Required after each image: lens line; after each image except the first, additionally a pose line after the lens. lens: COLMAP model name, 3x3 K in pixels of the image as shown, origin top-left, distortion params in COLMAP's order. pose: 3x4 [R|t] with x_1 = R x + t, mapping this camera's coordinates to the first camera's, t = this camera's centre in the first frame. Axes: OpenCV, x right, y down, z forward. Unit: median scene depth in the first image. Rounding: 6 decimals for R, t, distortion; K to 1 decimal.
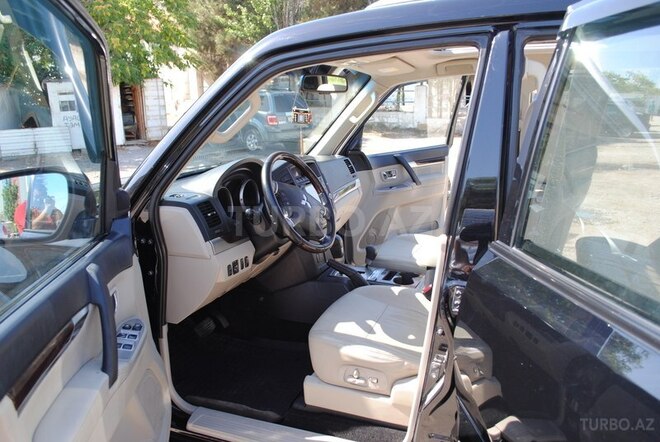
lens RADIAL K [[525.0, 0, 337.7], [0, 525.0, 235.2], [0, 0, 1]] dist [-0.082046, 0.006749]
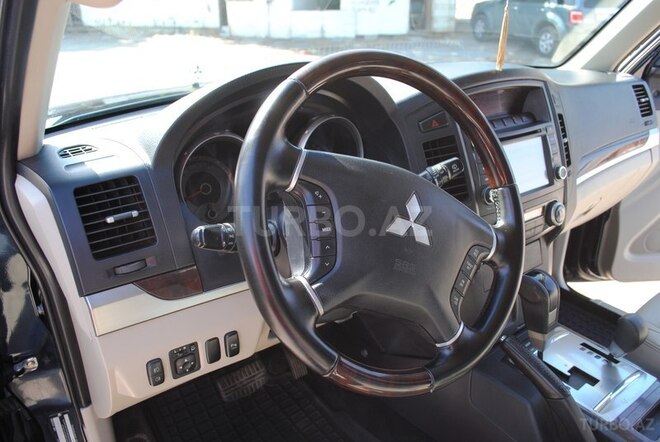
lens RADIAL K [[525.0, 0, 330.9], [0, 525.0, 221.9], [0, 0, 1]] dist [-0.082046, 0.006749]
pose [[0.844496, 0.229080, -0.484097, 0.030035], [-0.146428, 0.968224, 0.202734, -0.073857], [0.515156, -0.100322, 0.851205, 0.434826]]
